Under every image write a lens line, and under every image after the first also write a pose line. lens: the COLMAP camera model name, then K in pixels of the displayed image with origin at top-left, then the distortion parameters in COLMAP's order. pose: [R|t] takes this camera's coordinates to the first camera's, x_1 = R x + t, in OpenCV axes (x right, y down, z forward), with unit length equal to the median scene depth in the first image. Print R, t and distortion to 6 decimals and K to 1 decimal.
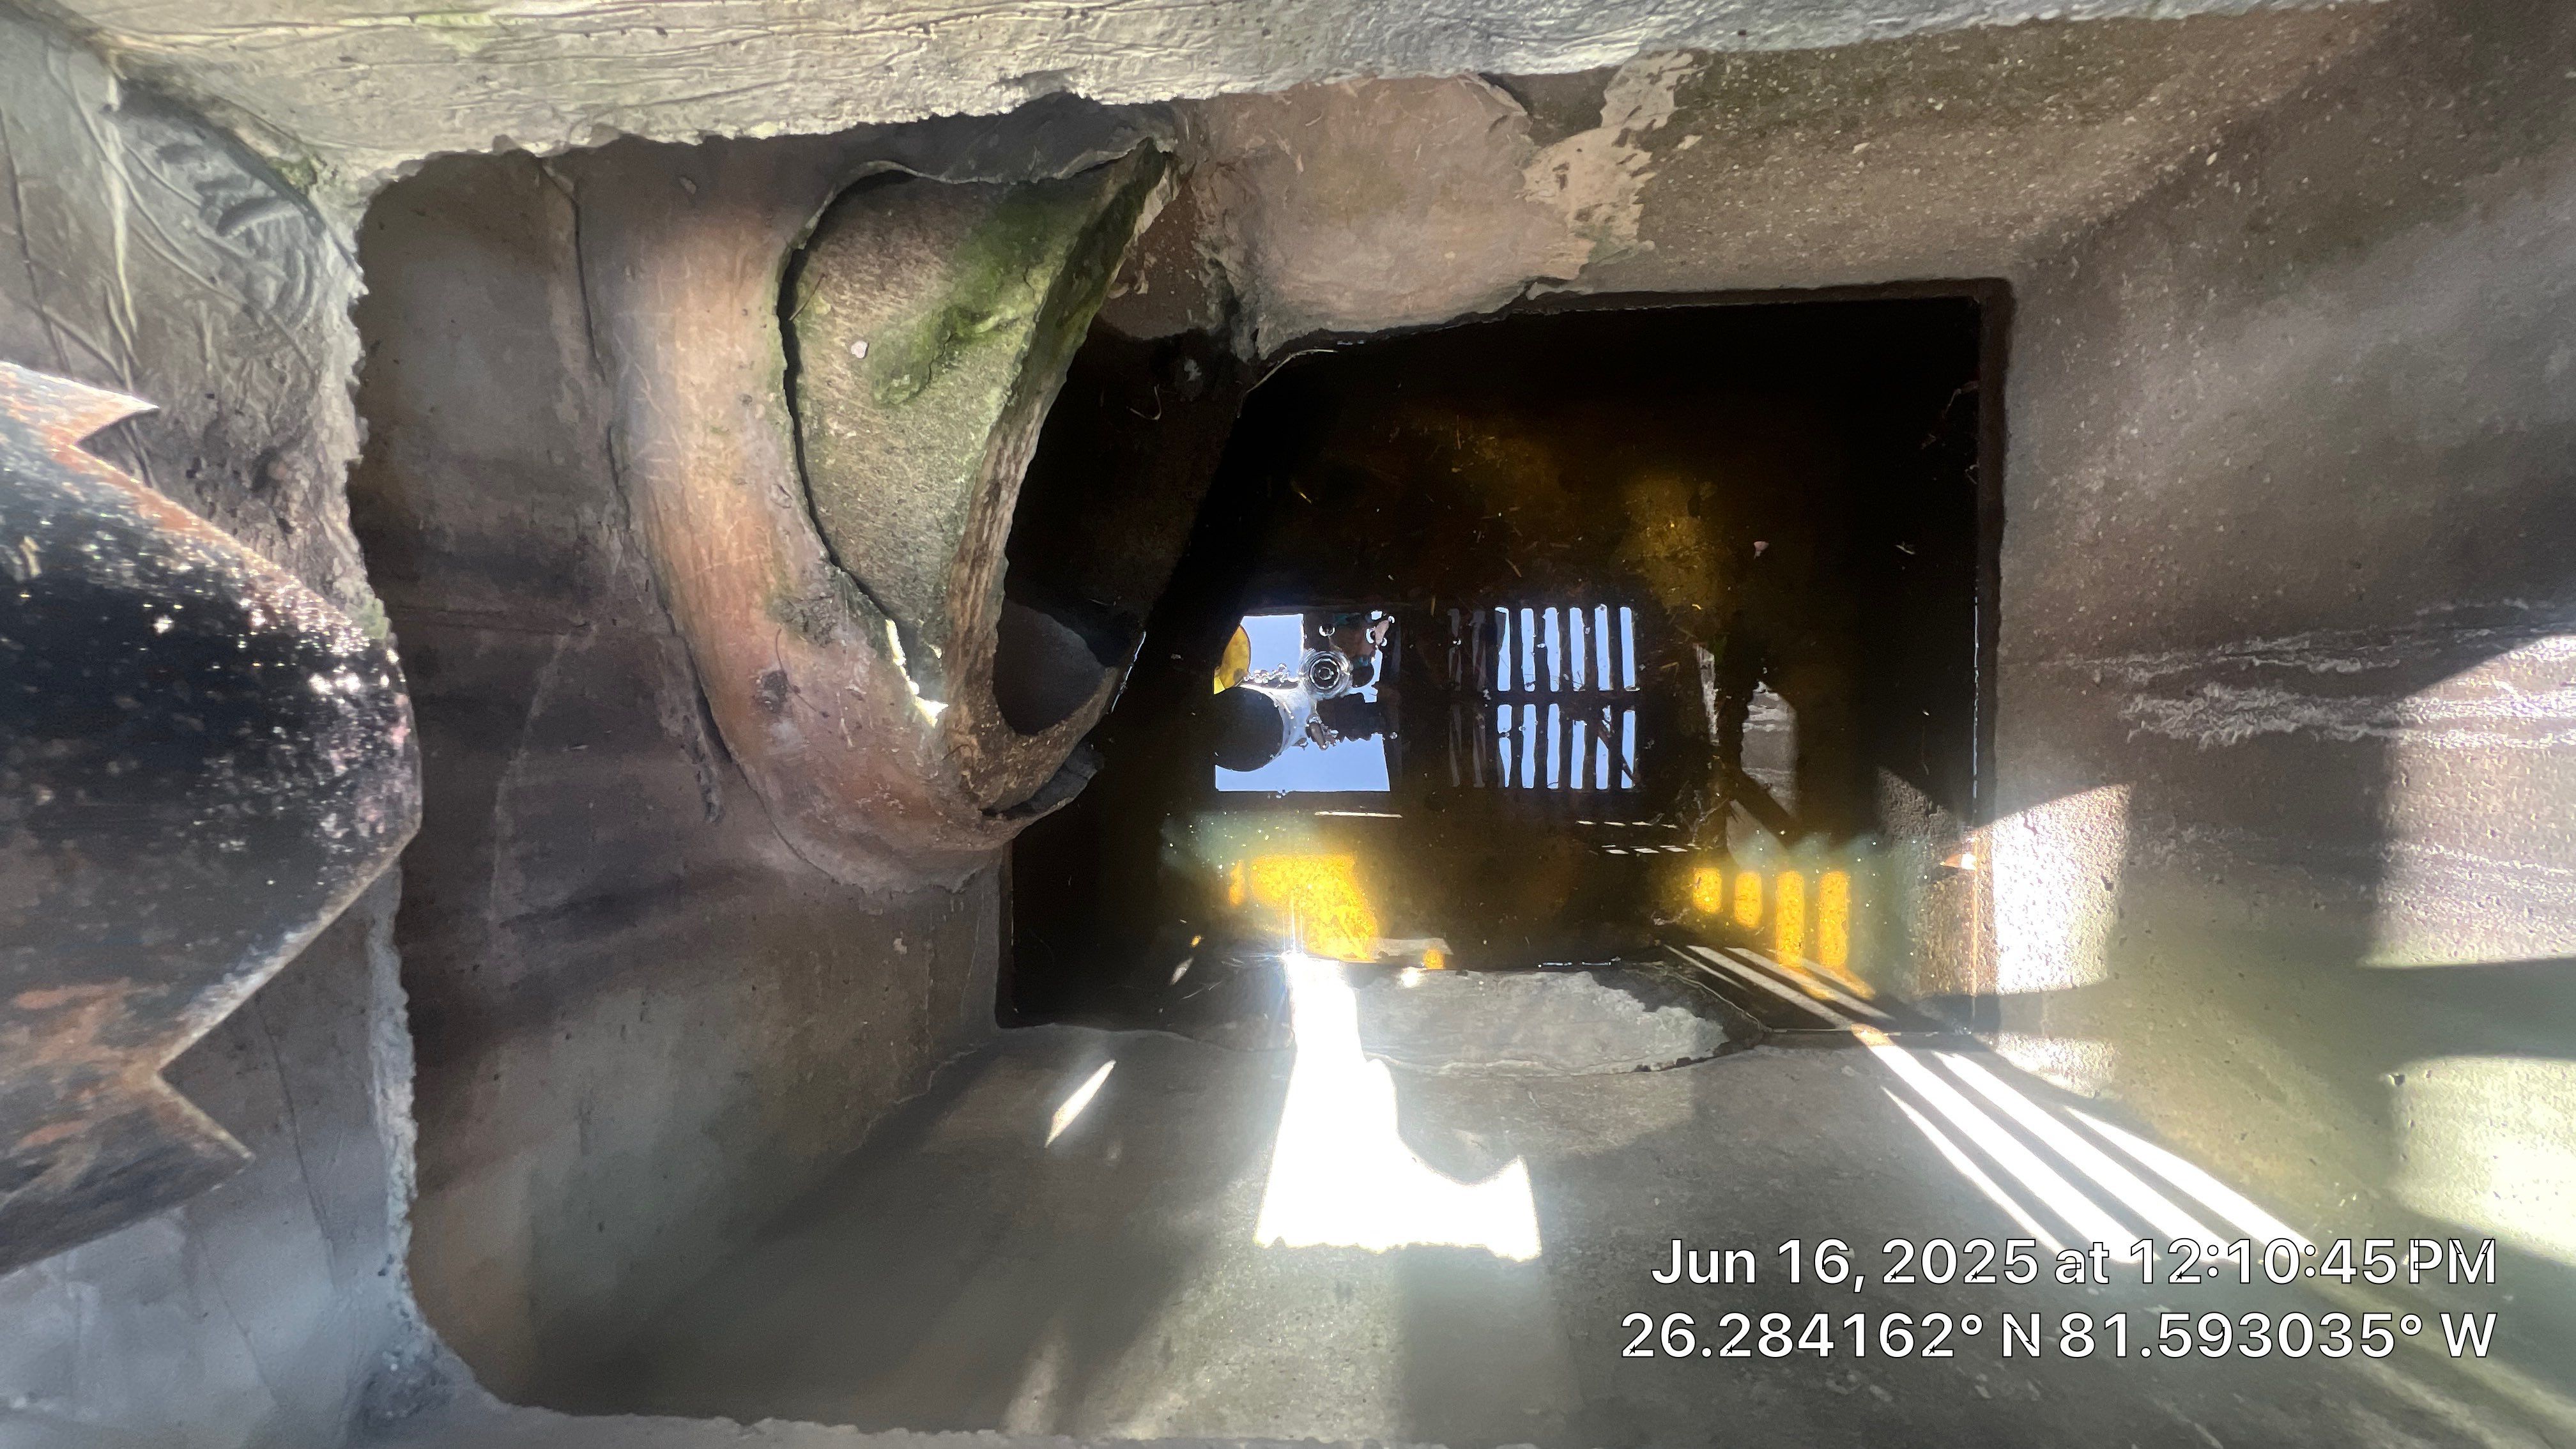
lens RADIAL K [[1027.1, 0, 1288.0], [0, 1027.1, 724.5], [0, 0, 1]] dist [-0.001550, 0.000482]
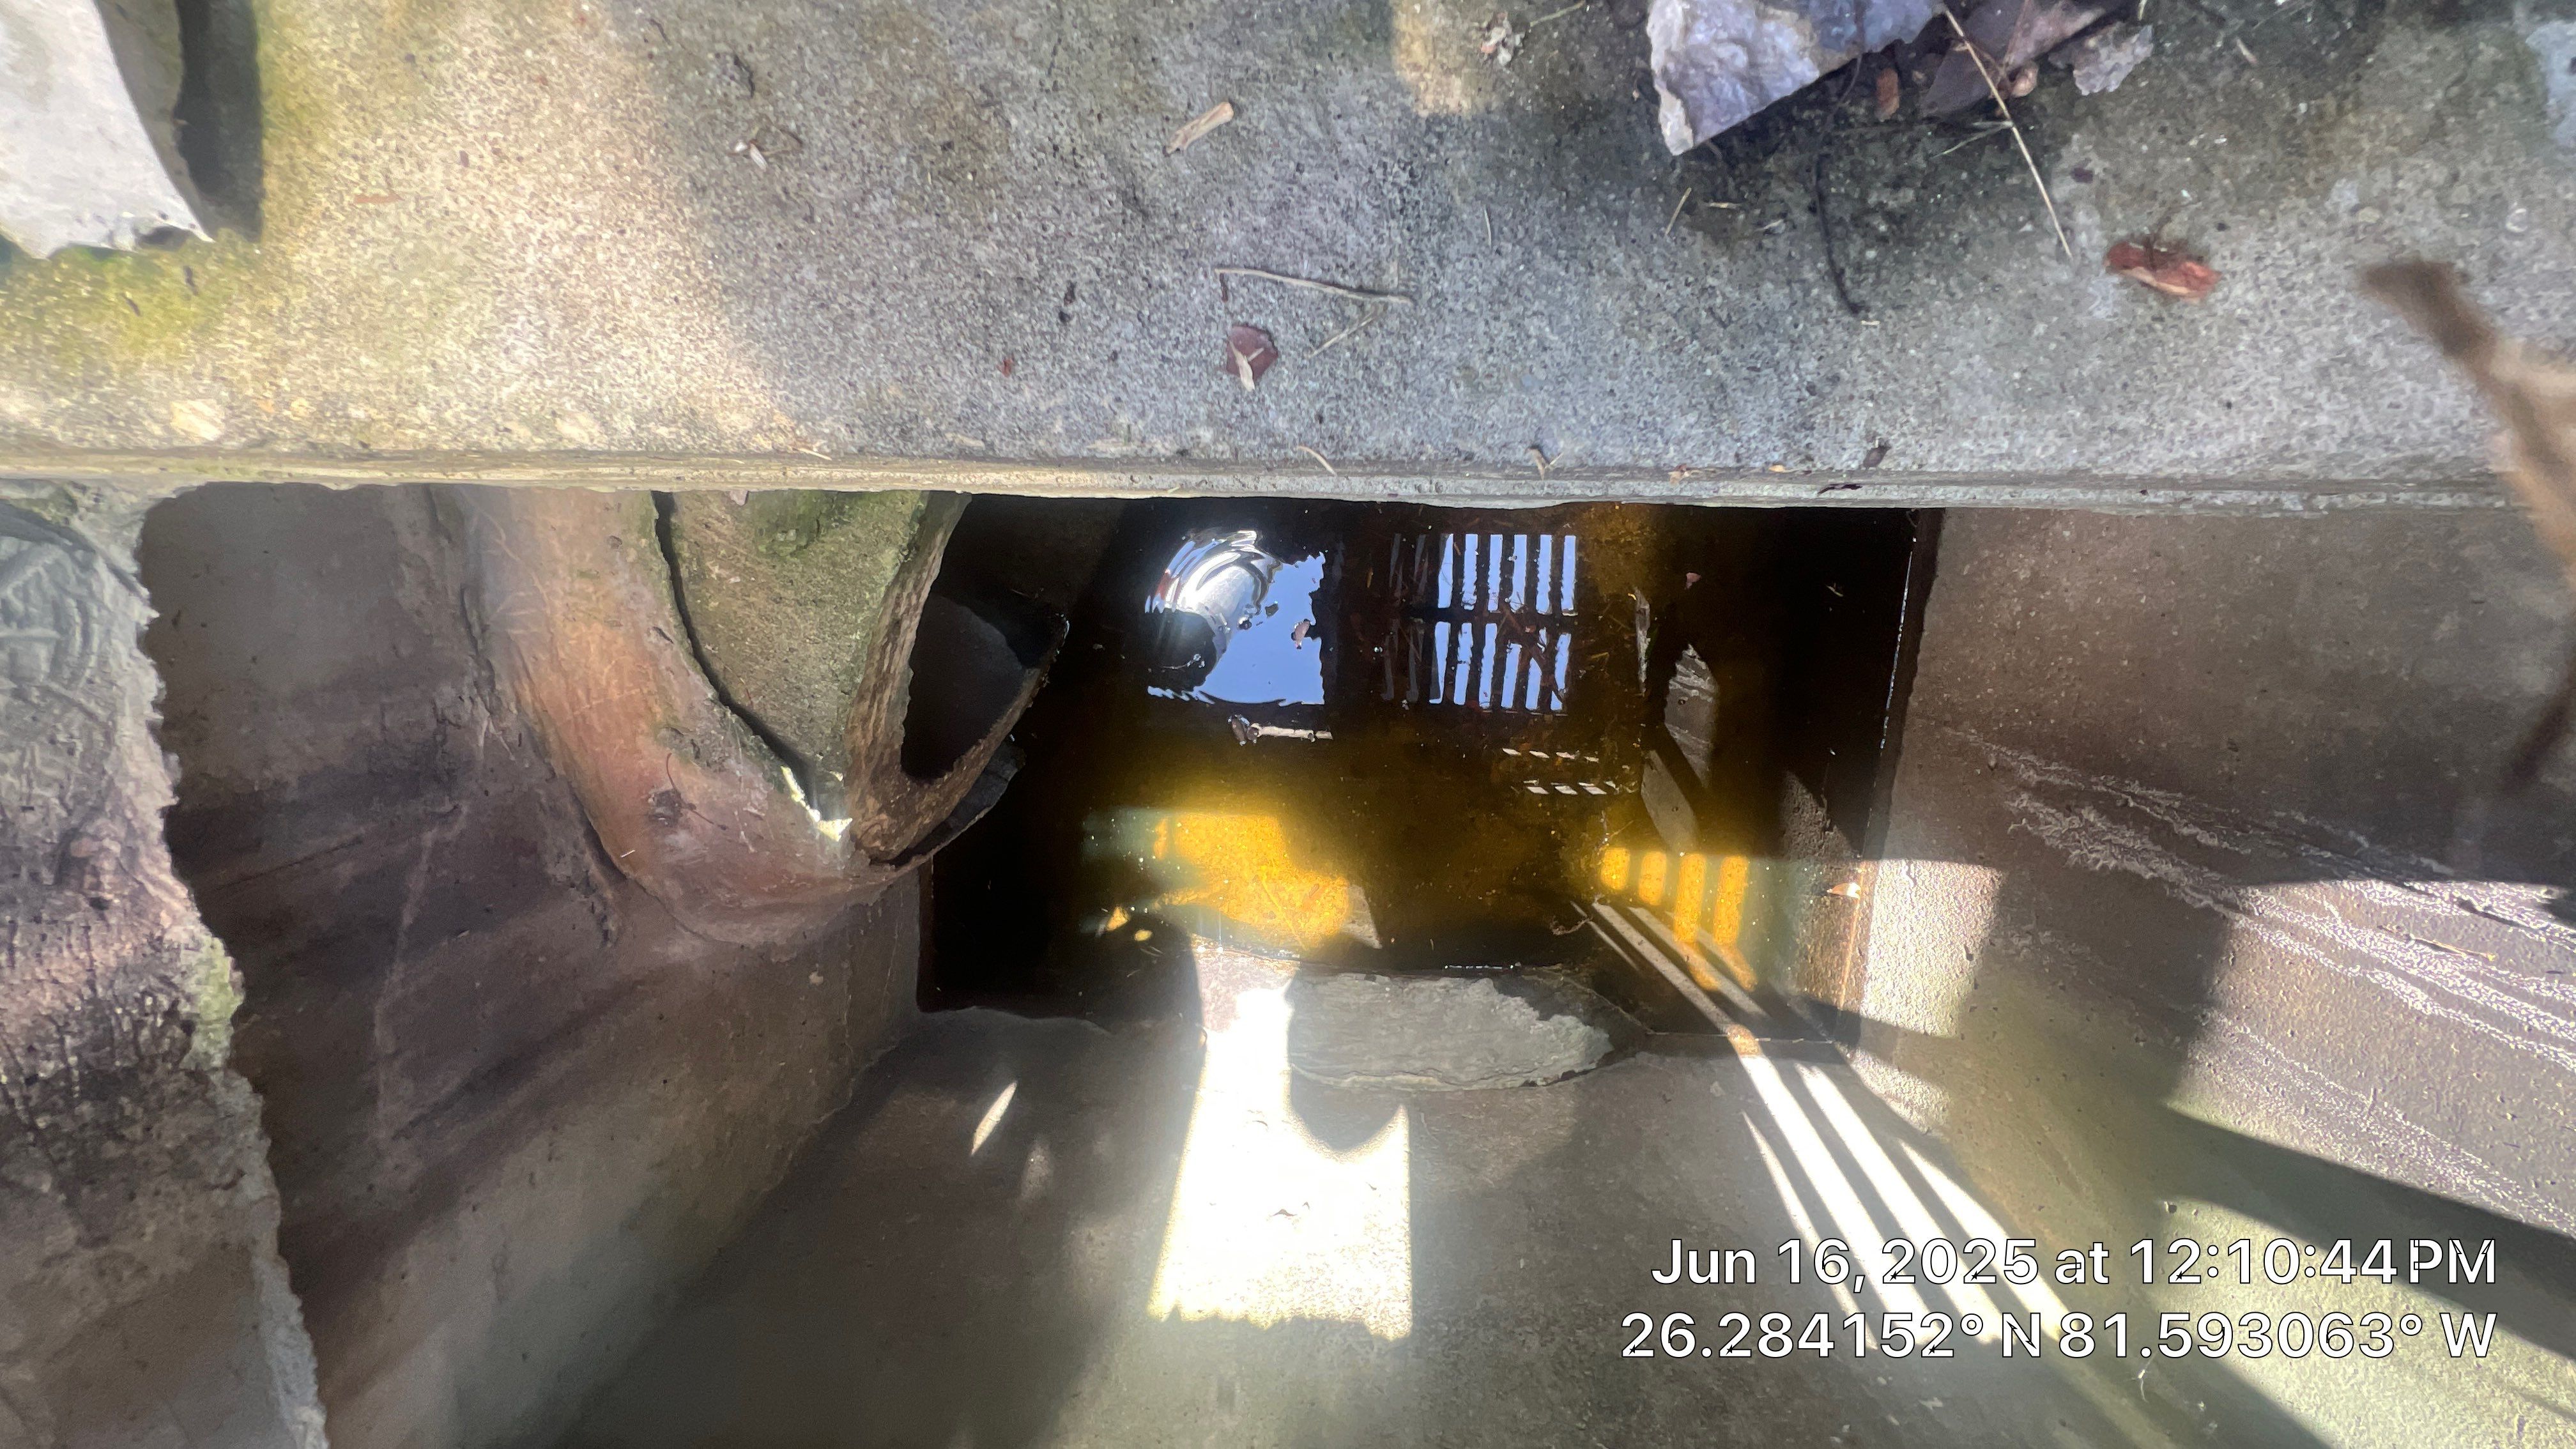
lens RADIAL K [[1032.8, 0, 1288.0], [0, 1032.8, 724.5], [0, 0, 1]] dist [-0.003535, 0.000651]
pose [[0.997579, 0.037049, 0.058860, 0.023717], [-0.046828, 0.983527, 0.174588, -0.318072], [-0.051422, -0.176921, 0.982881, 0.028401]]
